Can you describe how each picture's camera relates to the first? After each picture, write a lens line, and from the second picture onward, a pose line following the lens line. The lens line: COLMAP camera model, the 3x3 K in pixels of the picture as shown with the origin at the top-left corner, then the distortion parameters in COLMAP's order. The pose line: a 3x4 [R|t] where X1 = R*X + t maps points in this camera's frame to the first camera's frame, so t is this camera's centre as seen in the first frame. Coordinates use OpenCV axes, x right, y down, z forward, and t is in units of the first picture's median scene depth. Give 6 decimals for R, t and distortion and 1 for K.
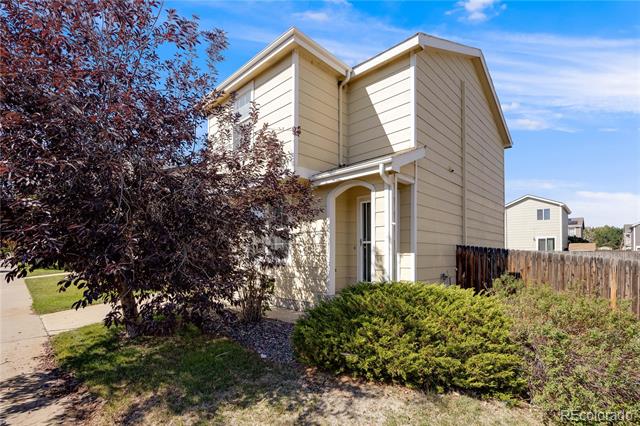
lens RADIAL K [[235.2, 0, 320.3], [0, 235.2, 217.3], [0, 0, 1]] dist [0.000758, -0.000017]
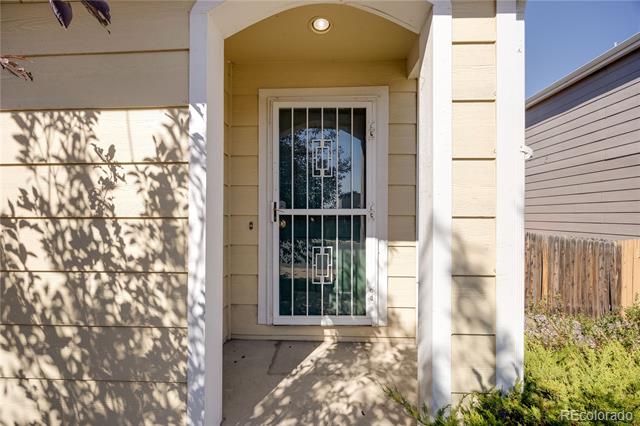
lens RADIAL K [[268.1, 0, 320.0], [0, 268.1, 215.9], [0, 0, 1]] dist [-0.002607, -0.000356]
pose [[0.761981, -0.001584, 0.647598, -0.041270], [-0.096786, 0.988487, 0.116298, 0.065246], [-0.640327, -0.151295, 0.753055, 0.709821]]
